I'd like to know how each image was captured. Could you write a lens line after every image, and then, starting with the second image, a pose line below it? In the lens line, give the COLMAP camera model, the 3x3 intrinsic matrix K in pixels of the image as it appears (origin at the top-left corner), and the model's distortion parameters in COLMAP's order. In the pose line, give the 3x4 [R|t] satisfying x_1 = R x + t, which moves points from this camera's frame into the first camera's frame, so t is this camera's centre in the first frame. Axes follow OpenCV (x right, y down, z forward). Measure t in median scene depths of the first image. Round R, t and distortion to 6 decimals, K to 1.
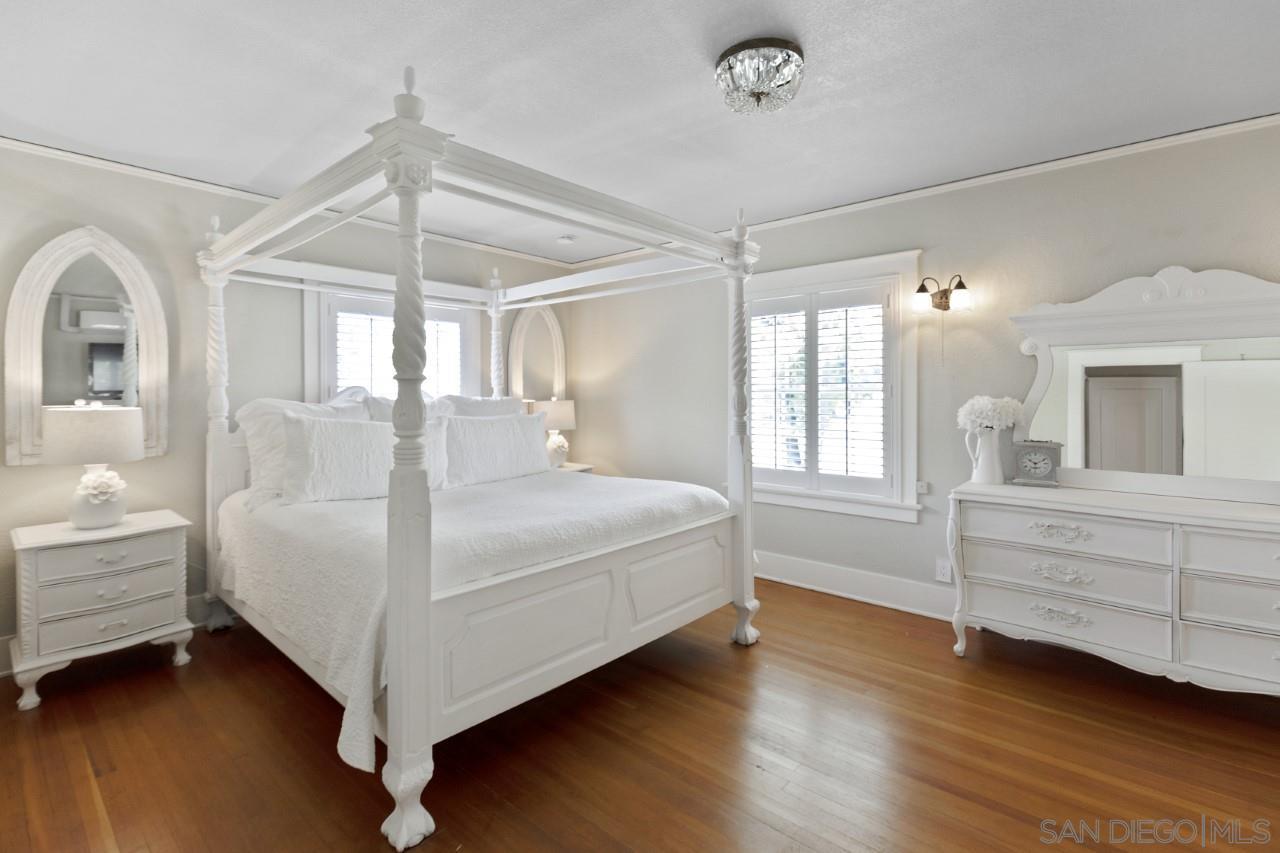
lens RADIAL K [[593.8, 0, 642.4], [0, 593.8, 384.7], [0, 0, 1]] dist [0.000442, -0.000283]
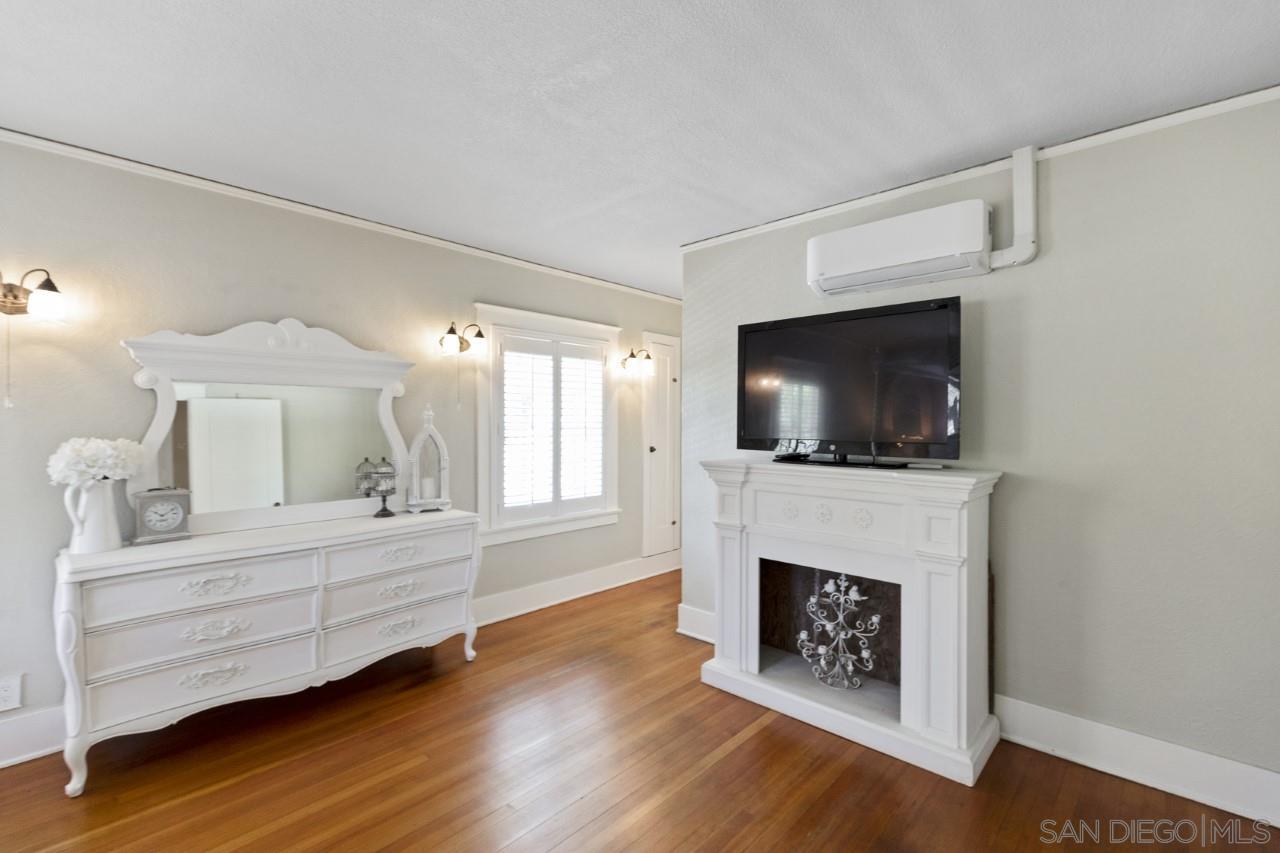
lens RADIAL K [[573.8, 0, 638.0], [0, 573.8, 419.0], [0, 0, 1]] dist [0.000019, -0.000149]
pose [[0.038558, 0.006955, 0.999232, -0.154211], [-0.015645, 0.999857, -0.006355, -0.013514], [-0.999134, -0.015388, 0.038661, 0.297449]]
